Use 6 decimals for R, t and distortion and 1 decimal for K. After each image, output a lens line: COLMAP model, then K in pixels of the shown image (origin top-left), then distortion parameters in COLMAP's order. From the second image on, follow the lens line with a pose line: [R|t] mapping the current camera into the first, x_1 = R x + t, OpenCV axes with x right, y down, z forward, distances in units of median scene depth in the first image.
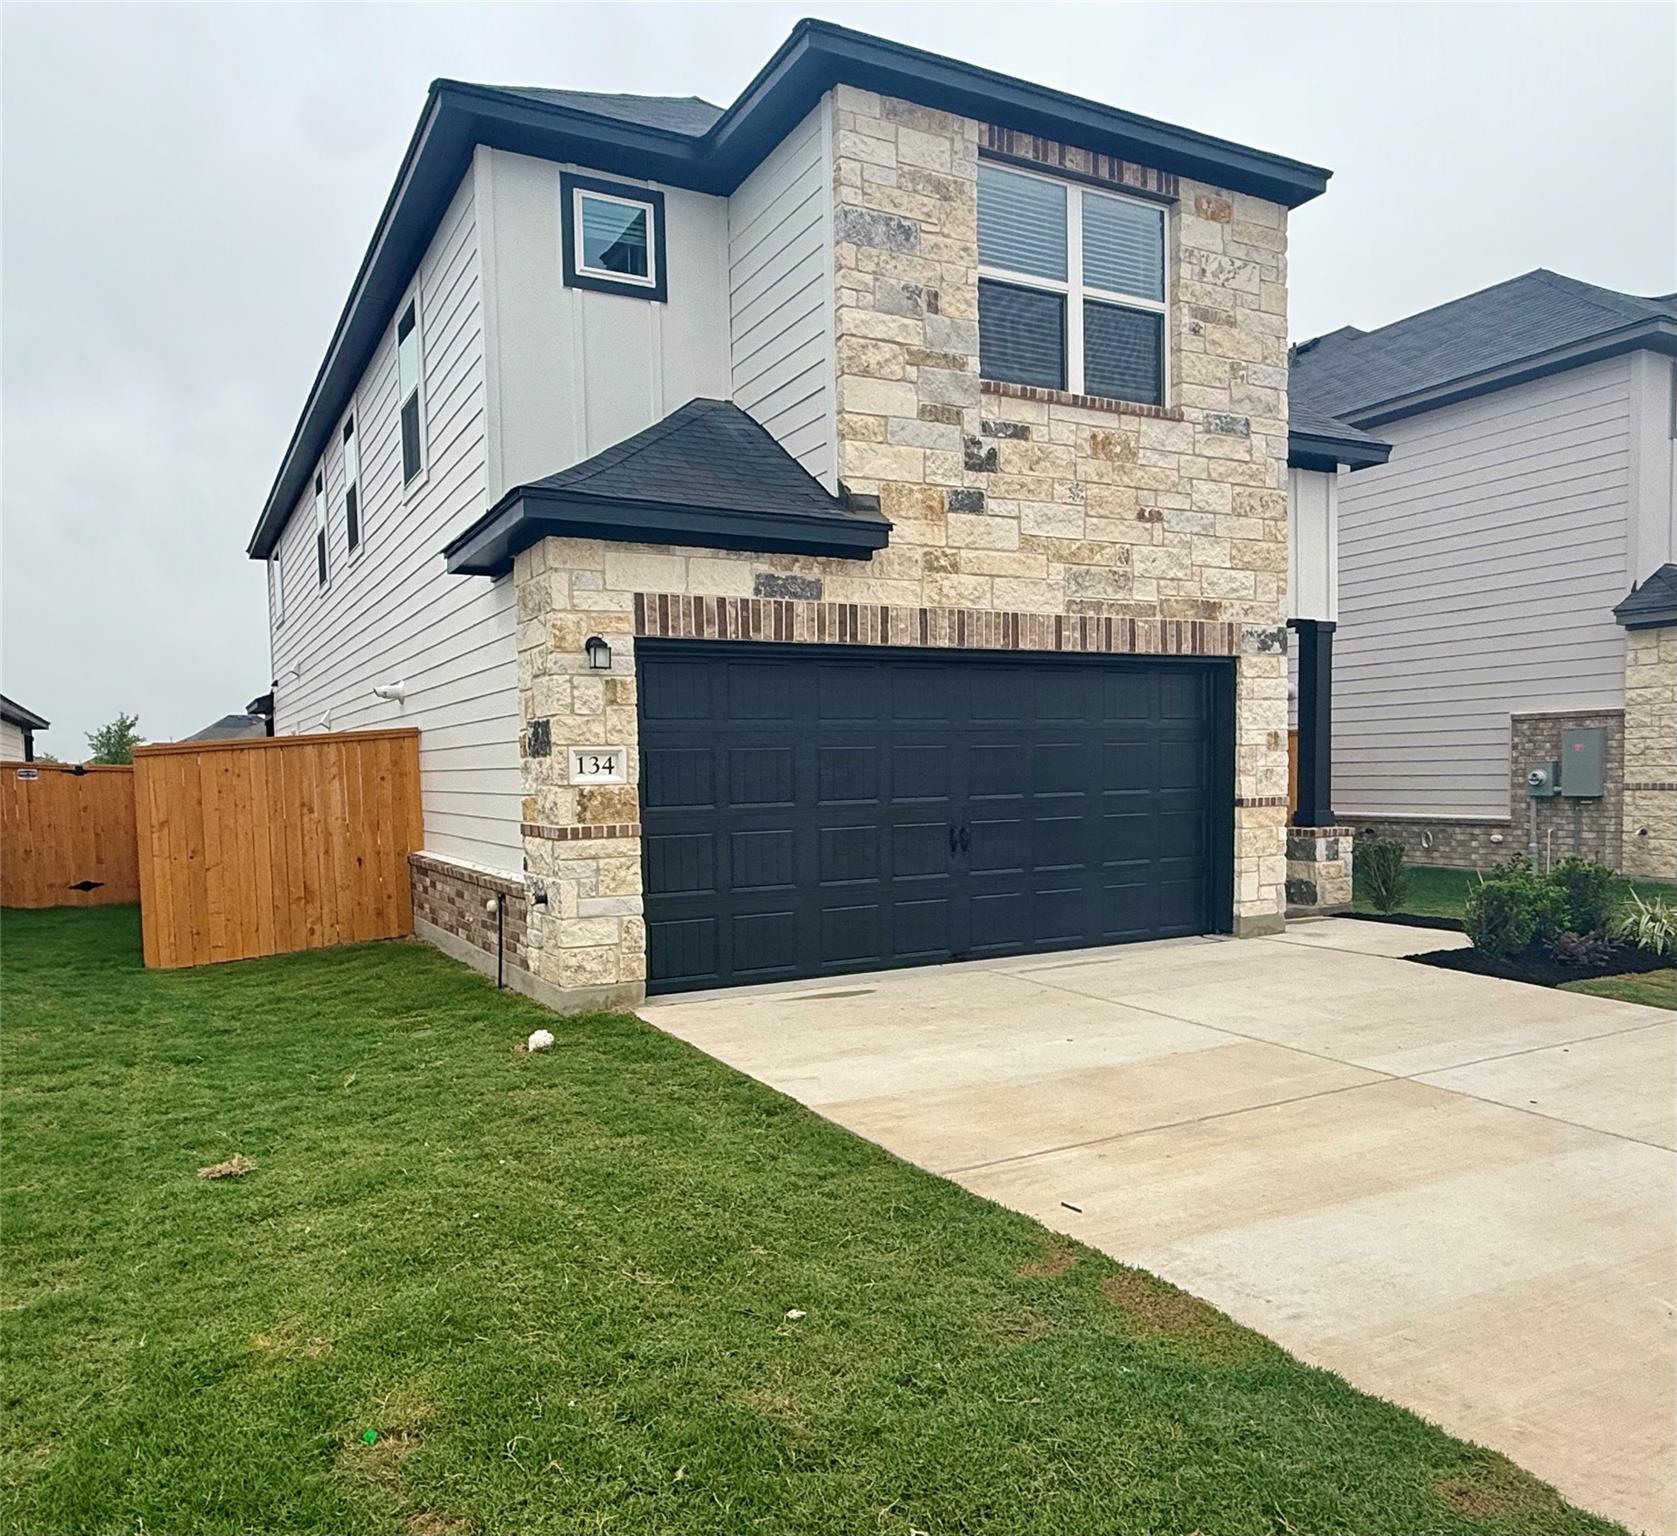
lens RADIAL K [[1174.9, 0, 836.9], [0, 1174.9, 836.3], [0, 0, 1]] dist [0.000412, -0.001719]
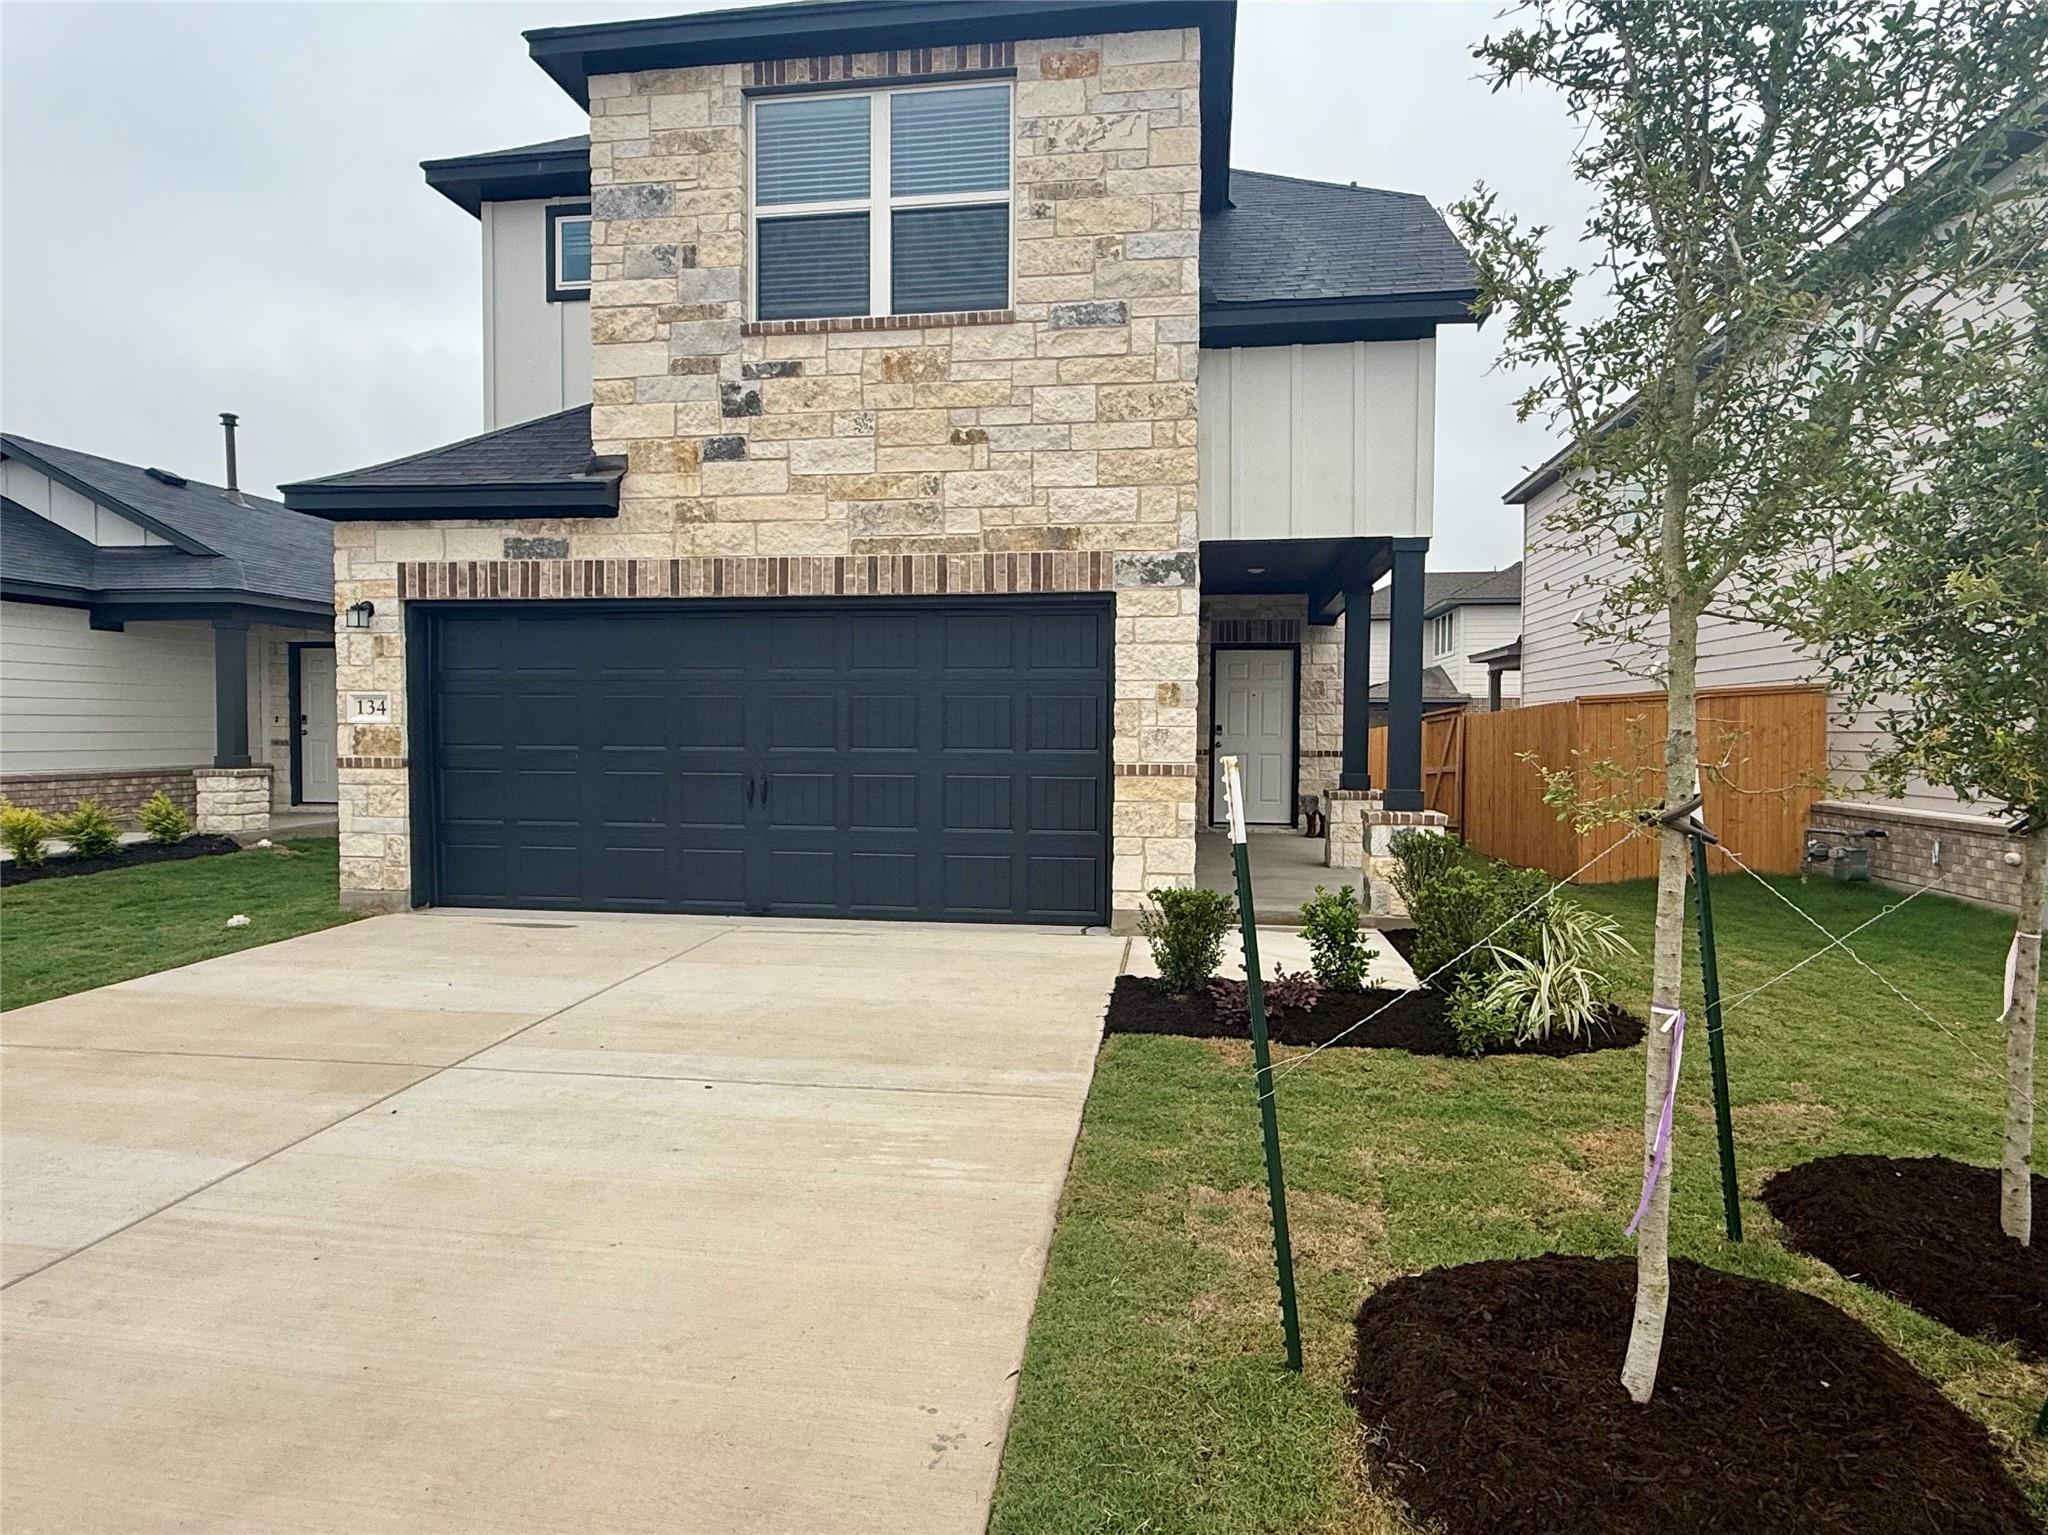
lens RADIAL K [[1170.3, 0, 1024.0], [0, 1170.3, 767.5], [0, 0, 1]] dist [0.001026, -0.000968]
pose [[0.817502, 0.044556, -0.574200, 0.872824], [-0.055770, 0.998442, -0.001925, -0.028455], [0.573220, 0.033596, 0.818713, 0.337897]]
